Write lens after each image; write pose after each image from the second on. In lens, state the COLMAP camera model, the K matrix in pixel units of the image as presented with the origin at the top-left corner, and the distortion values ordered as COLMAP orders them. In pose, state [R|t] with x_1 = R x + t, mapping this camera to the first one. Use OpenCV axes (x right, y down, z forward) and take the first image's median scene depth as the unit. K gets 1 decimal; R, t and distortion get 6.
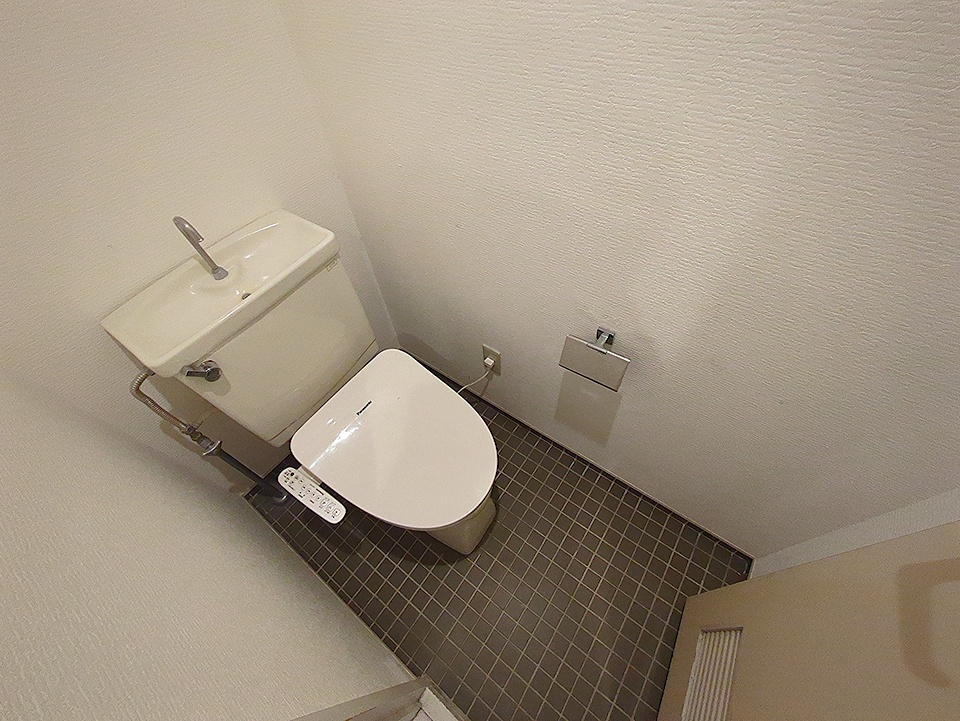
lens RADIAL K [[373.1, 0, 483.9], [0, 373.1, 361.4], [0, 0, 1]] dist [-0.006956, 0.000349]
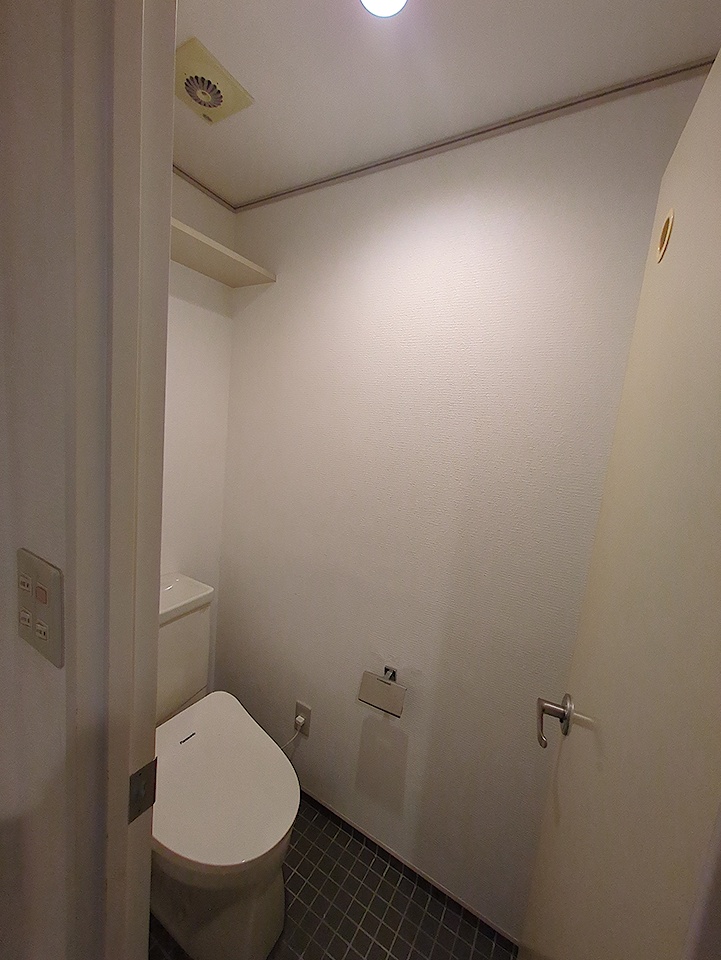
lens RADIAL K [[373.1, 0, 360.6], [0, 373.1, 483.0], [0, 0, 1]] dist [-0.006956, 0.000349]
pose [[0.983629, 0.143102, 0.109527, -0.044079], [-0.026128, 0.714616, -0.699029, 0.376747], [-0.178303, 0.684723, 0.706656, -0.446222]]
